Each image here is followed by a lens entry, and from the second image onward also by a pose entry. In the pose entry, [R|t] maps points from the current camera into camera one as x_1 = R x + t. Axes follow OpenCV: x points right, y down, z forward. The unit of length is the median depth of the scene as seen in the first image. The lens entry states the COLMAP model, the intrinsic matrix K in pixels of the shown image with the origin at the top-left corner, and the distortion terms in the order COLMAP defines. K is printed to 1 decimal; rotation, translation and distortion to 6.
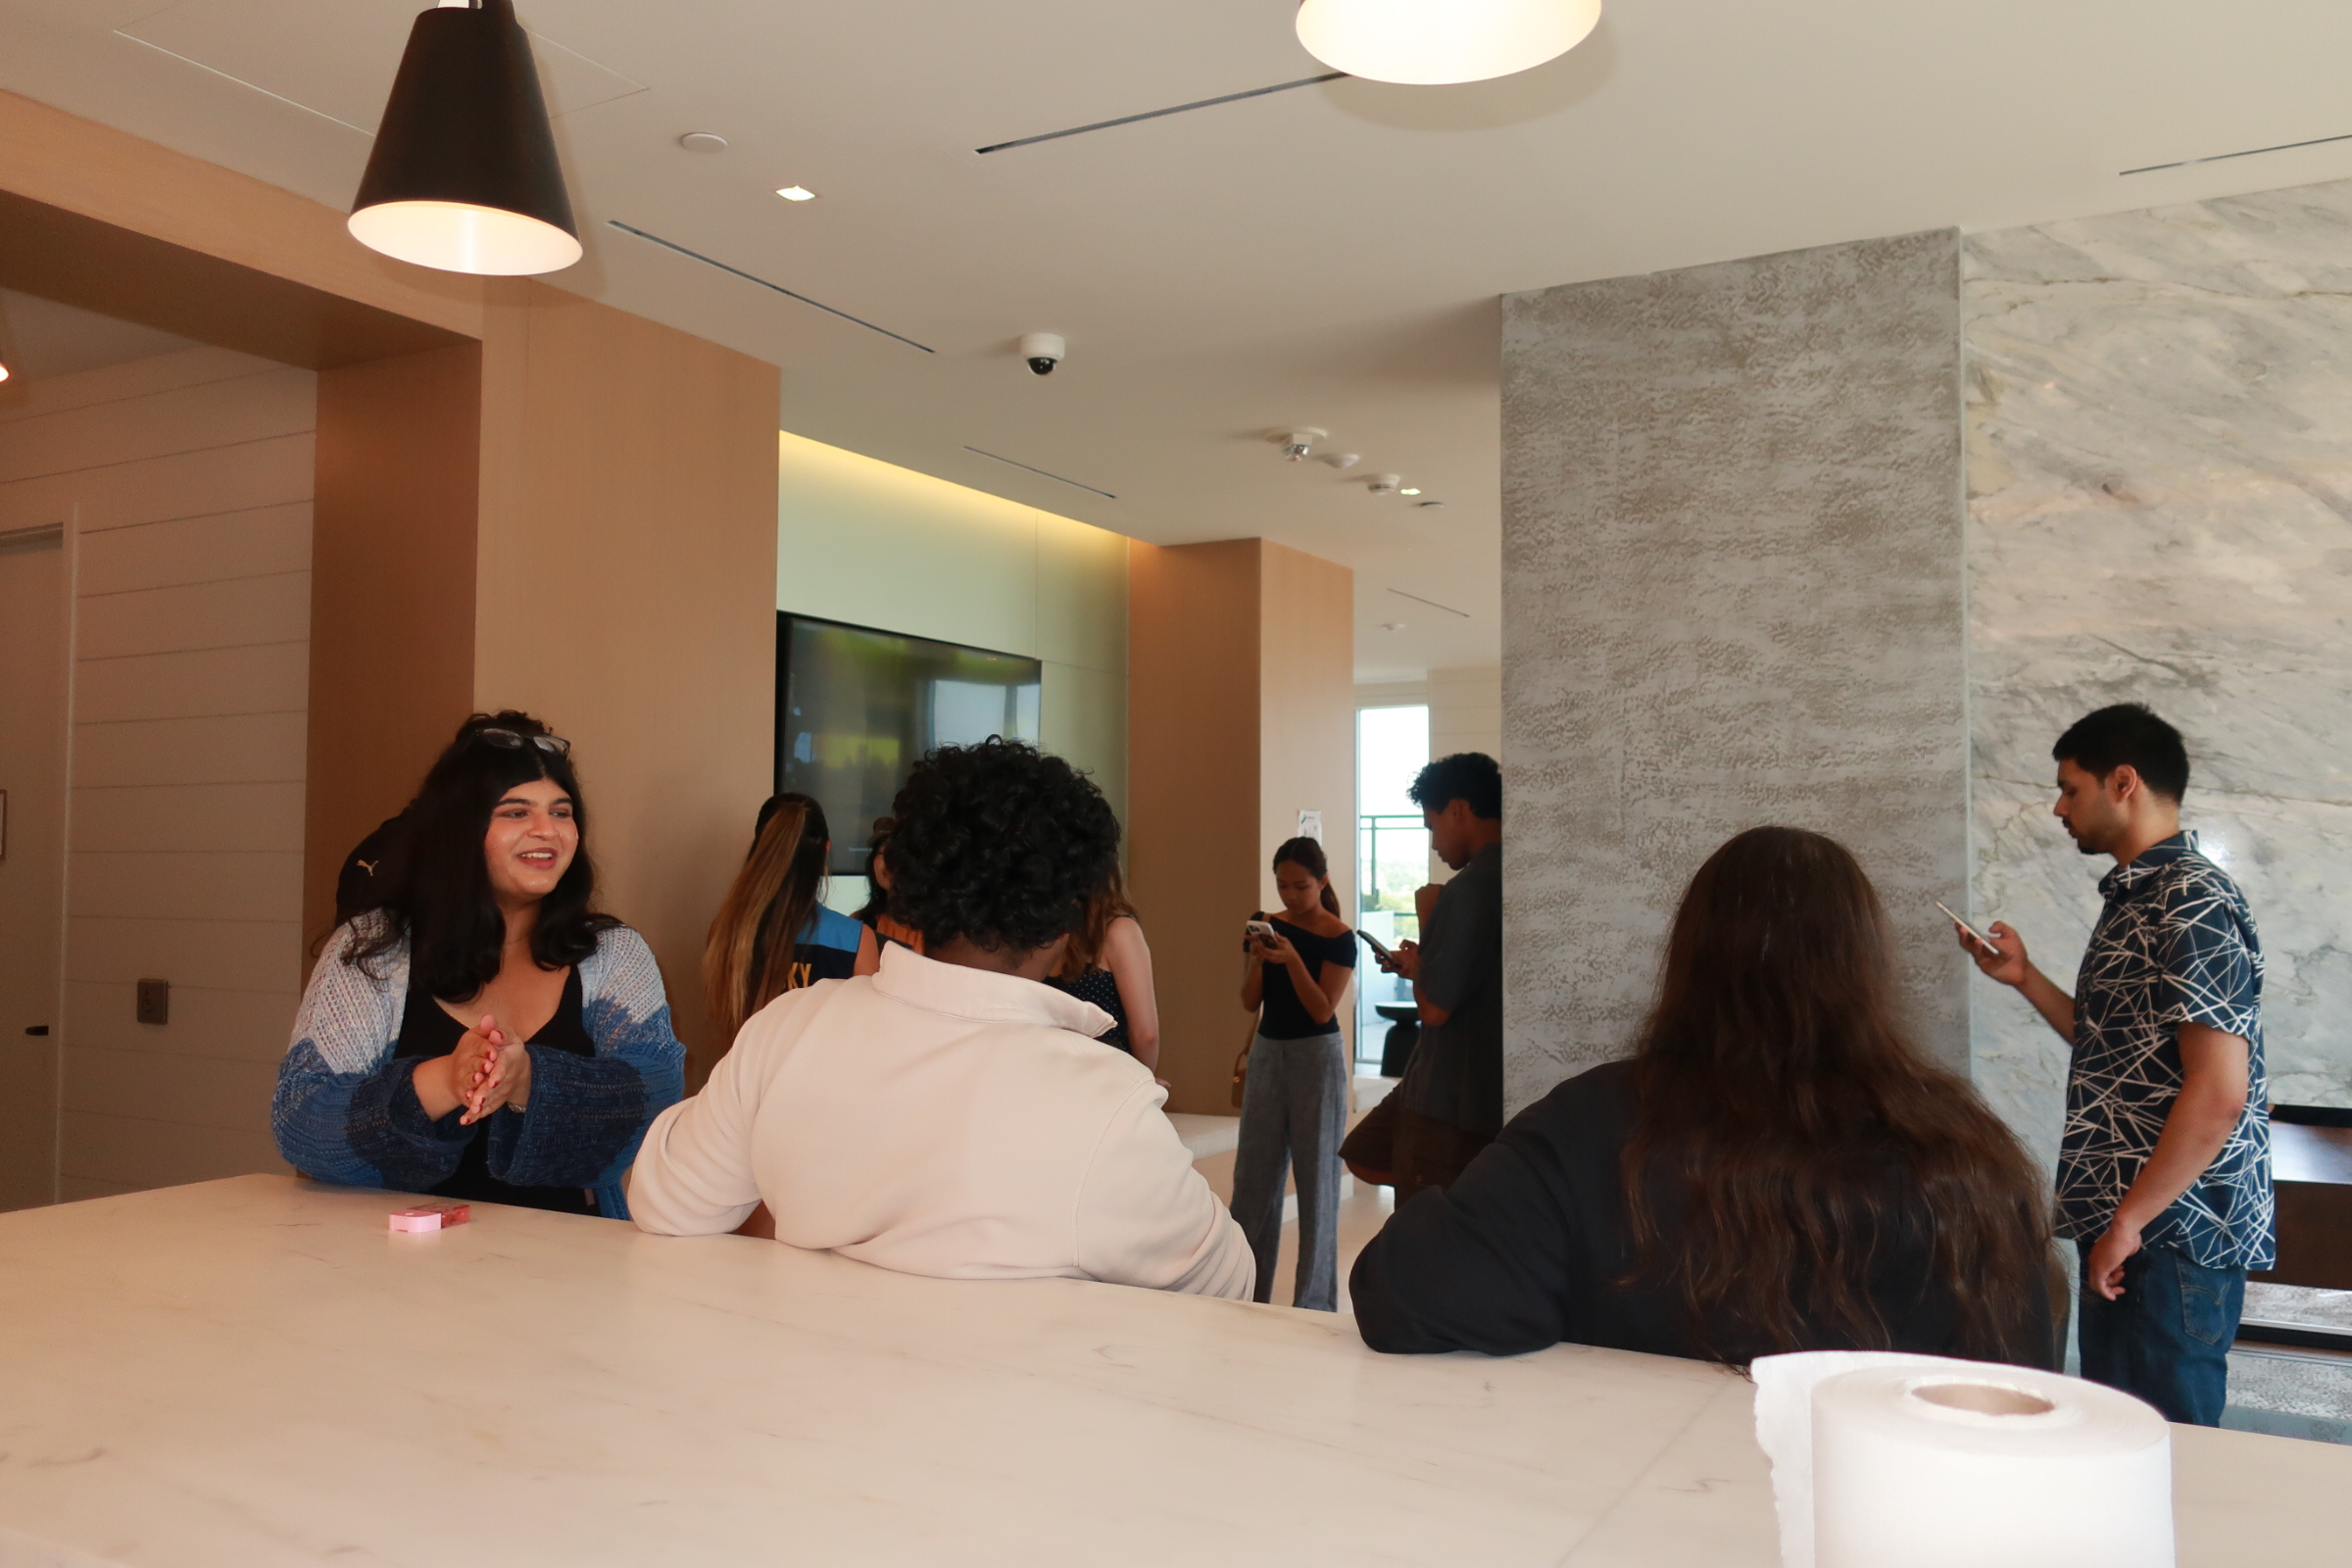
lens RADIAL K [[1864.2, 0, 1176.0], [0, 1864.2, 784.0], [0, 0, 1]] dist [-0.006521, -0.005182]
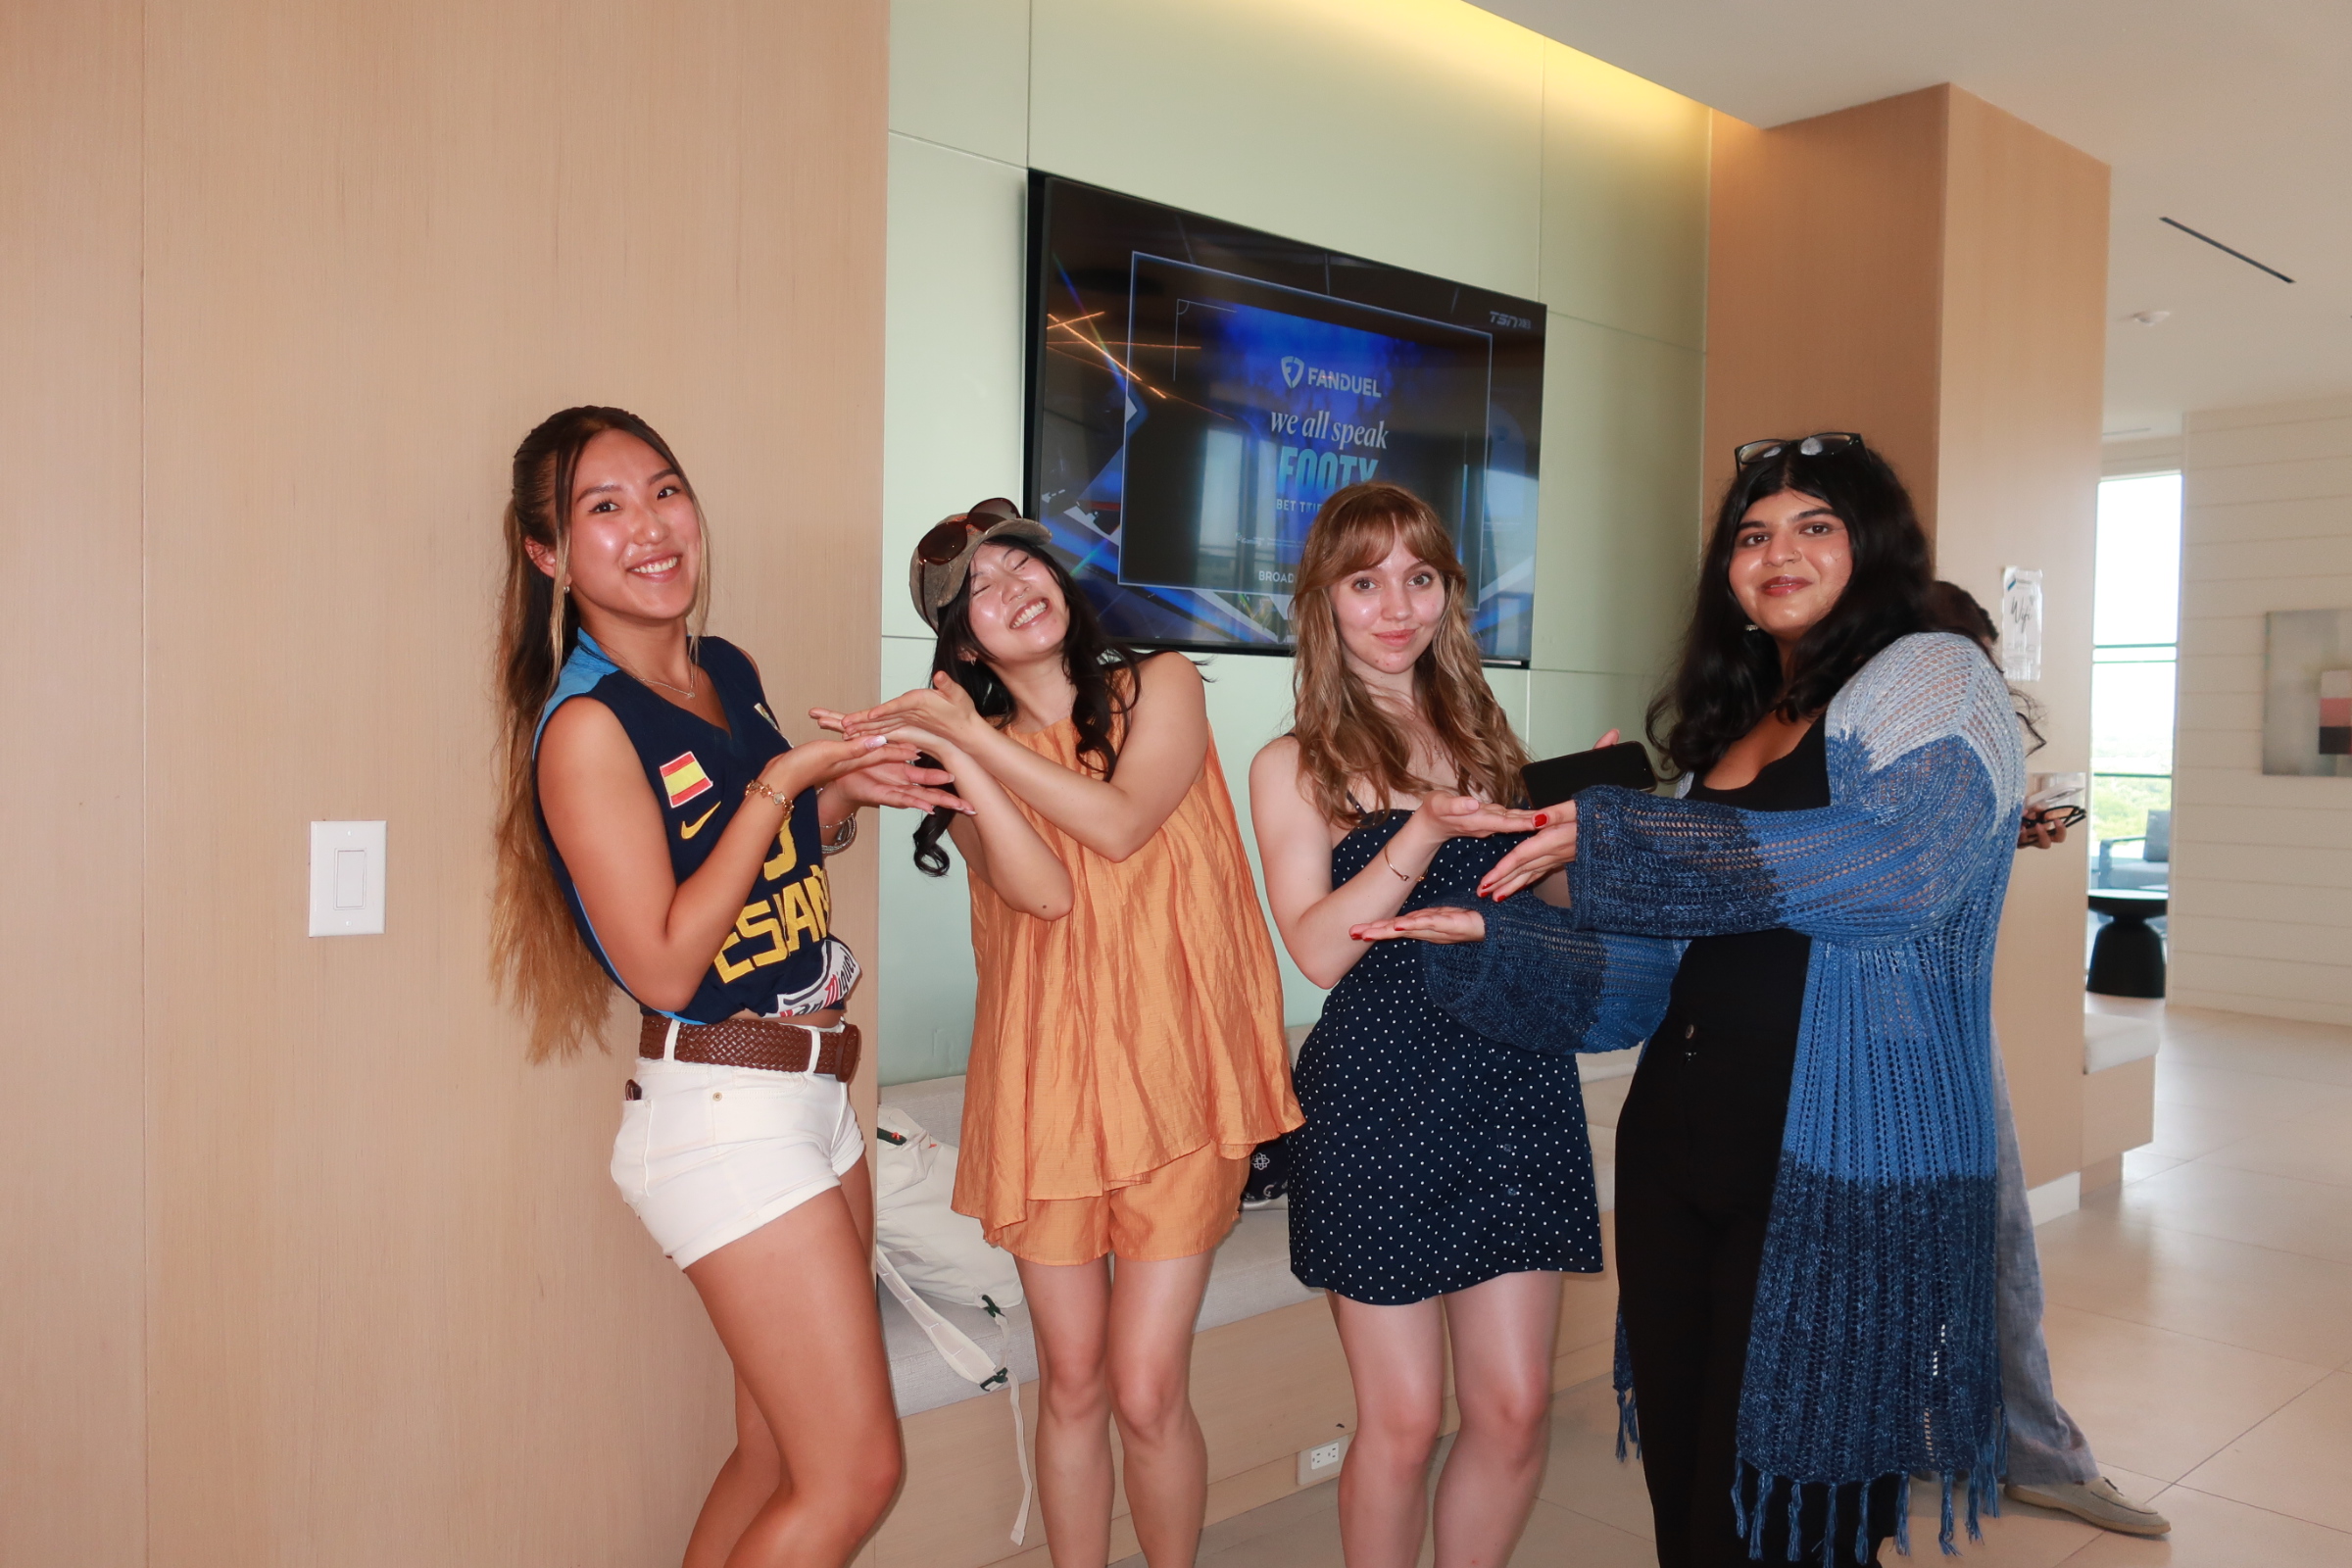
lens RADIAL K [[1864.2, 0, 1176.0], [0, 1864.2, 784.0], [0, 0, 1]] dist [-0.006521, -0.005182]
pose [[0.947654, 0.026107, -0.318230, 0.007856], [-0.001015, 0.996893, 0.078759, 0.035353], [0.319297, -0.074314, 0.944736, 0.356177]]
